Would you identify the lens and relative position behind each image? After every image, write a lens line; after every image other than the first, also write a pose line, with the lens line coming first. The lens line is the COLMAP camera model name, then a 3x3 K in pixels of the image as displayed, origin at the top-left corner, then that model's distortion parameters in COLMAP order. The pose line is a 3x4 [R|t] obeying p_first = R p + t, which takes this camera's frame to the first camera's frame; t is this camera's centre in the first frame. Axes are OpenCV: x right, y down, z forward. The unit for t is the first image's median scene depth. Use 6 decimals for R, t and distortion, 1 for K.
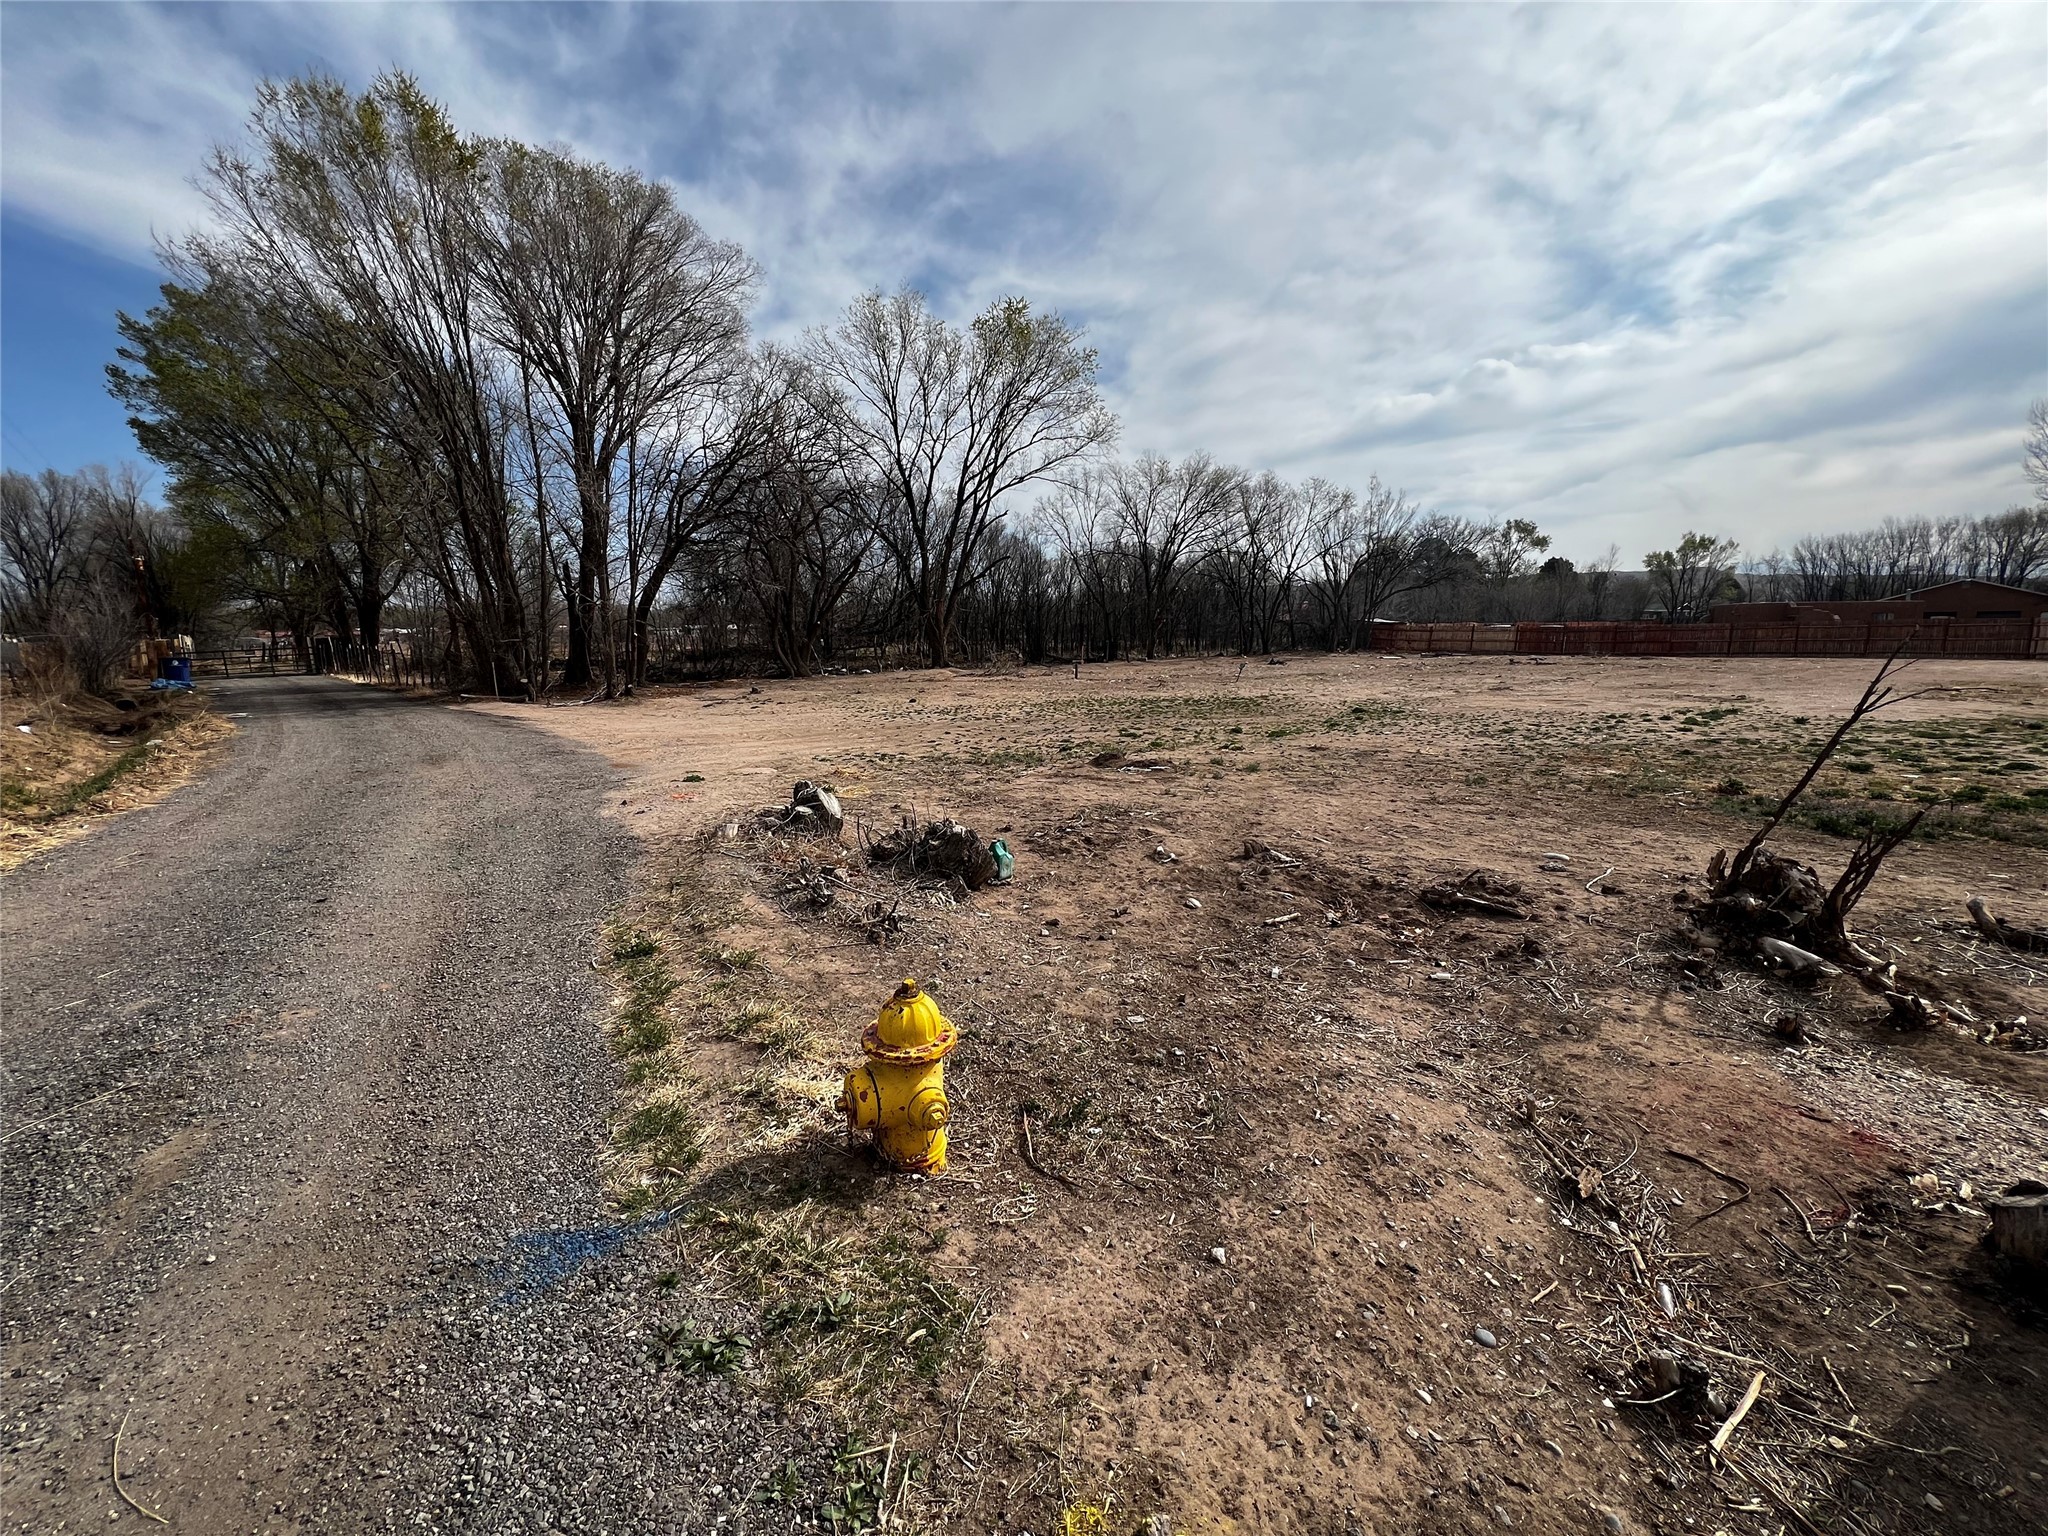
lens RADIAL K [[825.4, 0, 1017.7], [0, 825.4, 766.9], [0, 0, 1]] dist [-0.002450, -0.000133]
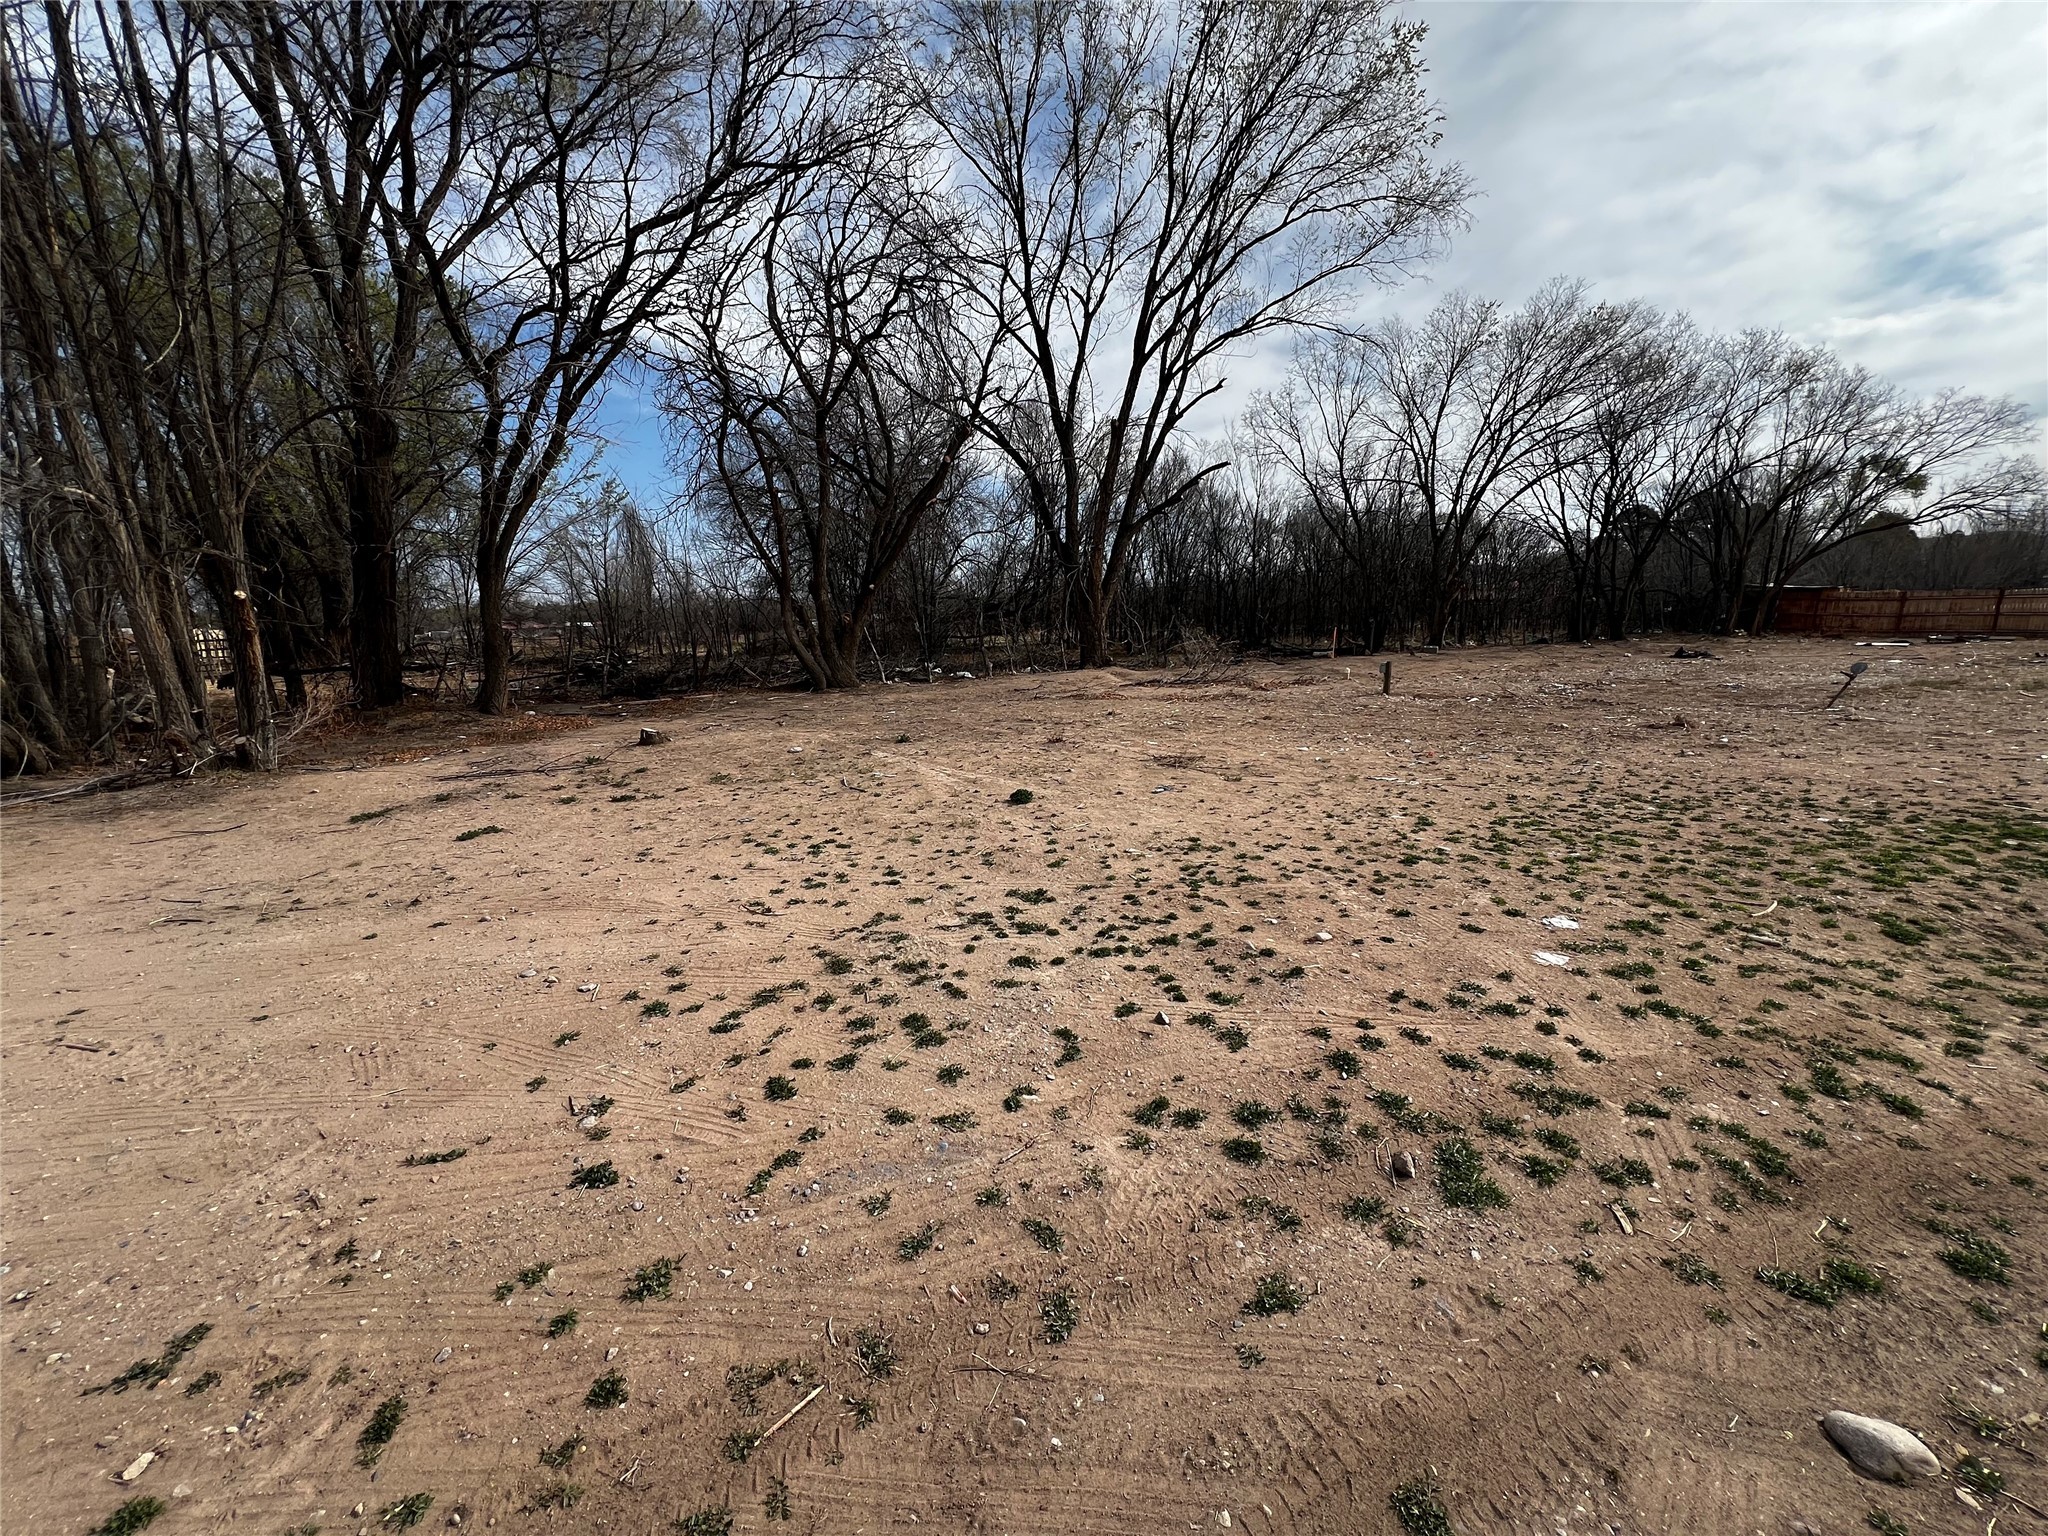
lens RADIAL K [[821.3, 0, 1018.8], [0, 821.3, 762.4], [0, 0, 1]] dist [-0.003363, 0.000834]
pose [[0.984509, 0.019188, -0.174279, -0.045393], [-0.017119, 0.999764, 0.013366, -0.060744], [0.174494, -0.010175, 0.984606, 0.429856]]
